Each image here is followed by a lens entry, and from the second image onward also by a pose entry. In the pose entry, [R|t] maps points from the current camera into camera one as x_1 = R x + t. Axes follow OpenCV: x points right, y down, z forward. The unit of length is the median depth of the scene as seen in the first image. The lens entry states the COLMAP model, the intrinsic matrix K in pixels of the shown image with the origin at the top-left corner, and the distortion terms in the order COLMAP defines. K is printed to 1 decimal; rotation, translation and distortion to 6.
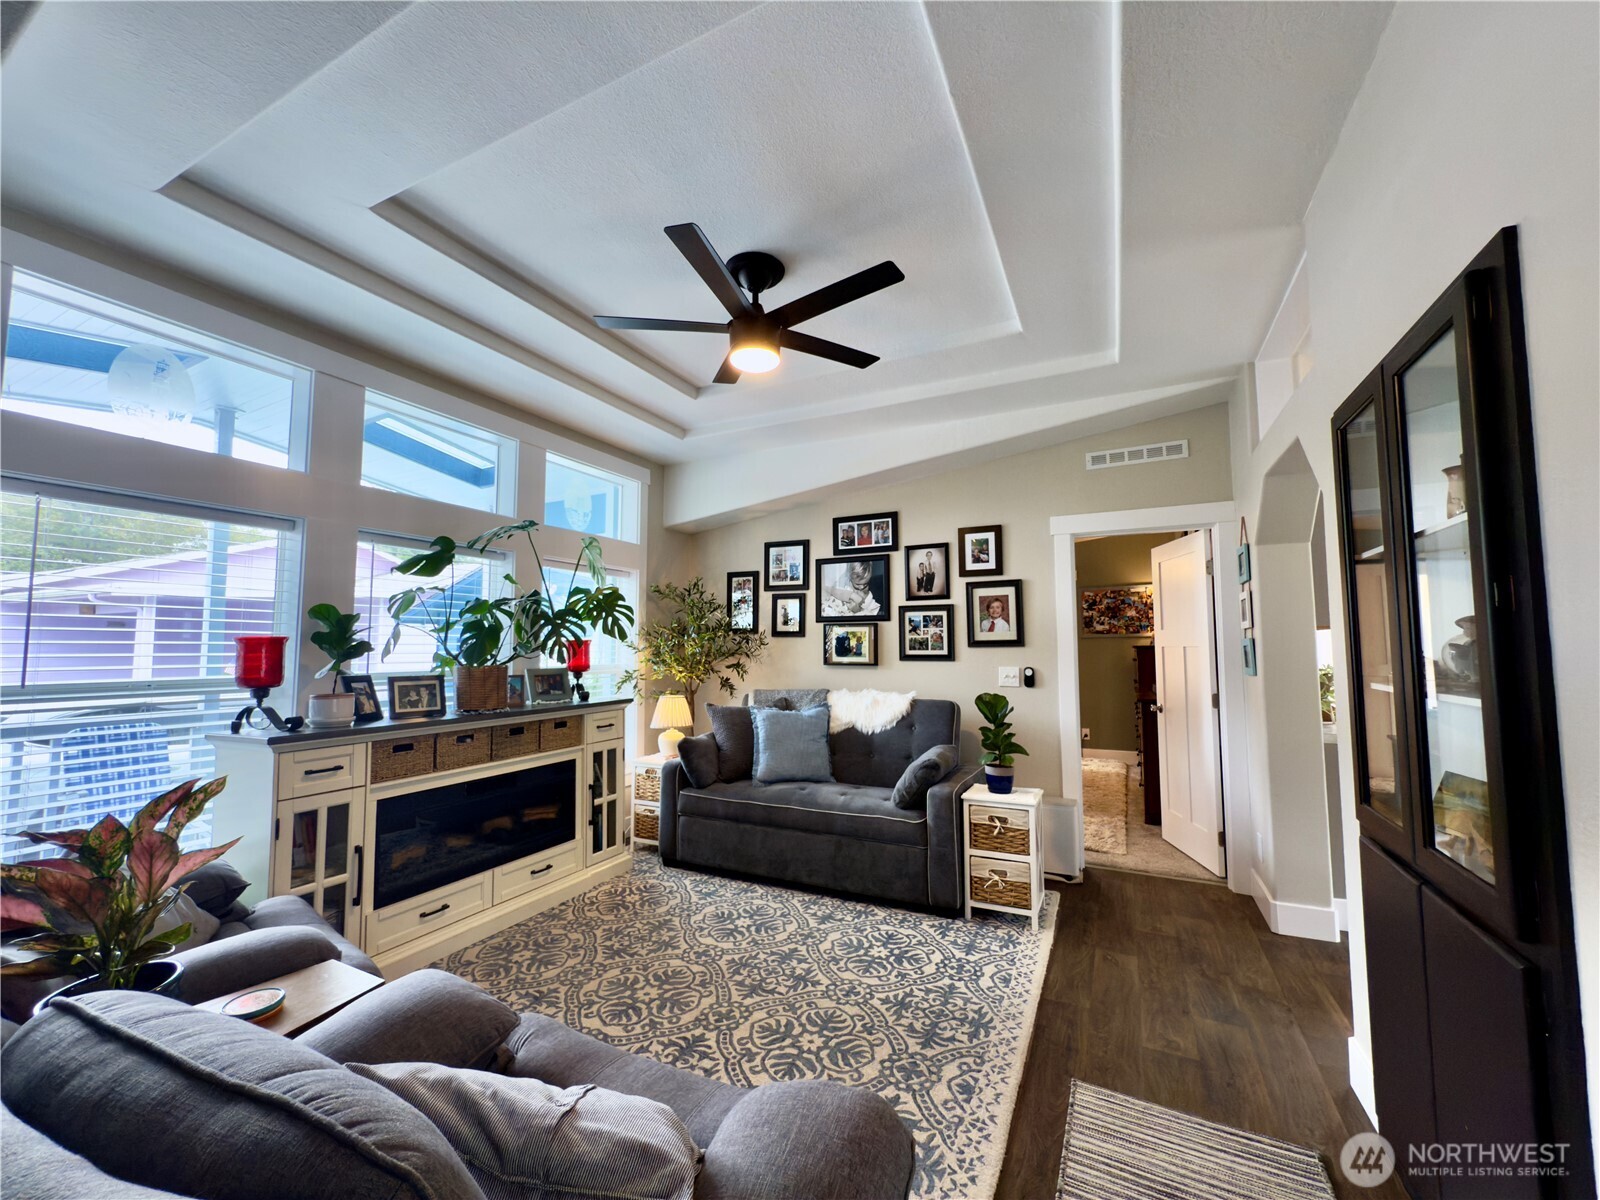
lens RADIAL K [[637.8, 0, 798.9], [0, 637.8, 602.2], [0, 0, 1]] dist [-0.000950, -0.000020]
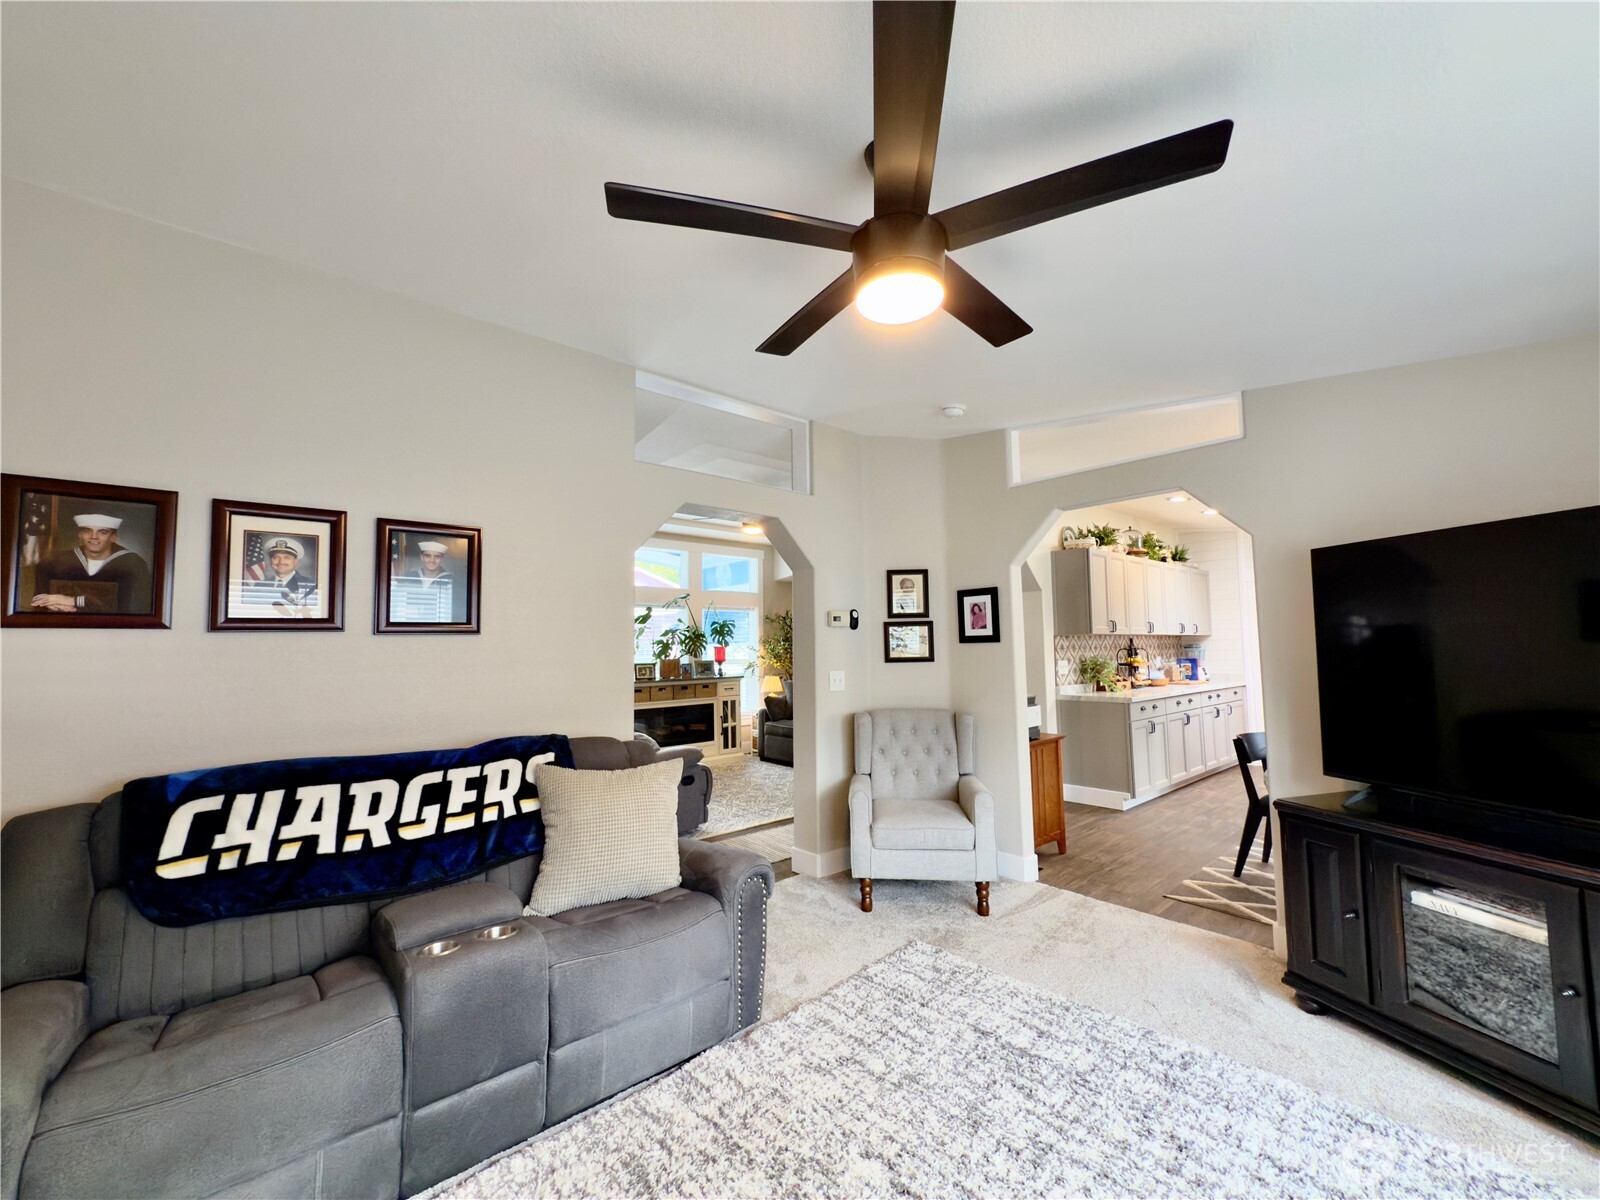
lens RADIAL K [[635.2, 0, 800.1], [0, 635.2, 602.6], [0, 0, 1]] dist [0.001481, 0.000109]
pose [[0.923012, -0.038368, -0.382853, 0.807304], [0.039159, 0.999217, -0.005729, -0.070527], [0.382773, -0.009704, 0.923792, -0.916553]]
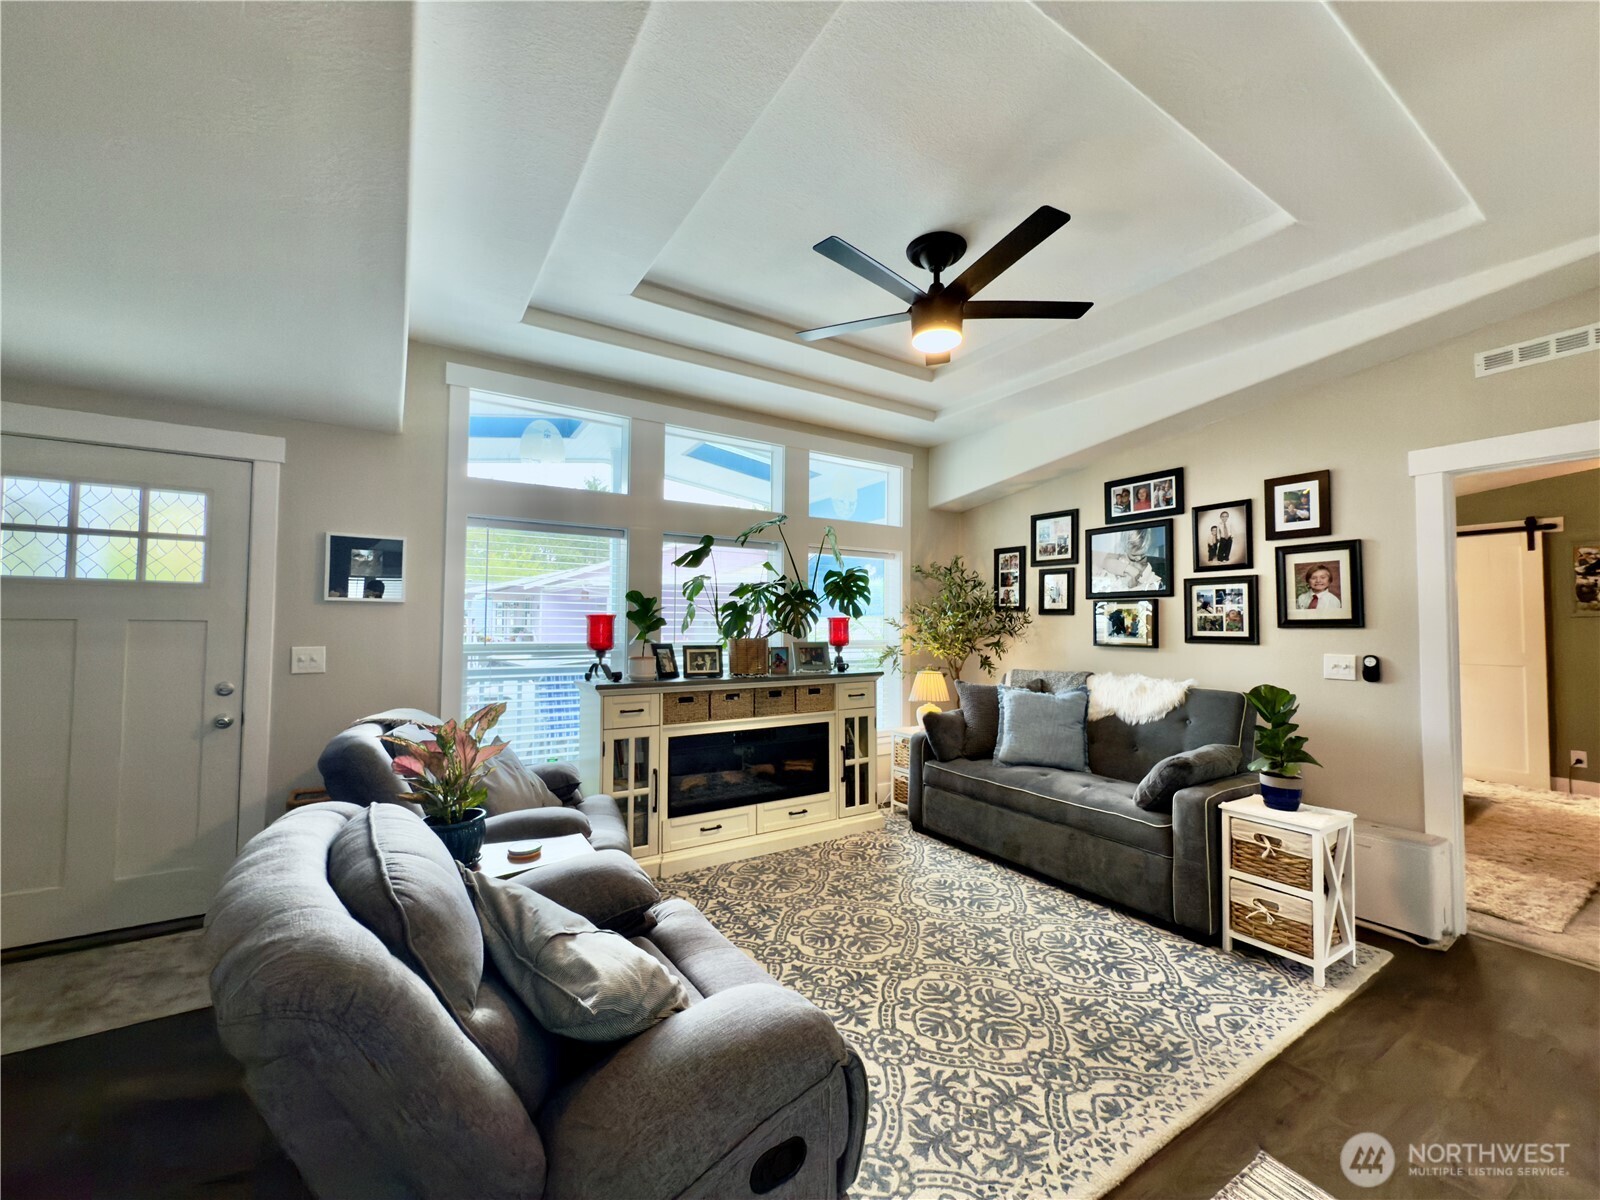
lens RADIAL K [[637.8, 0, 798.9], [0, 637.8, 602.2], [0, 0, 1]] dist [-0.000950, -0.000020]
pose [[0.856991, -0.009147, -0.515249, 0.211315], [0.027252, 0.999248, 0.027588, -0.000473], [0.514609, -0.037684, 0.856596, 0.007817]]
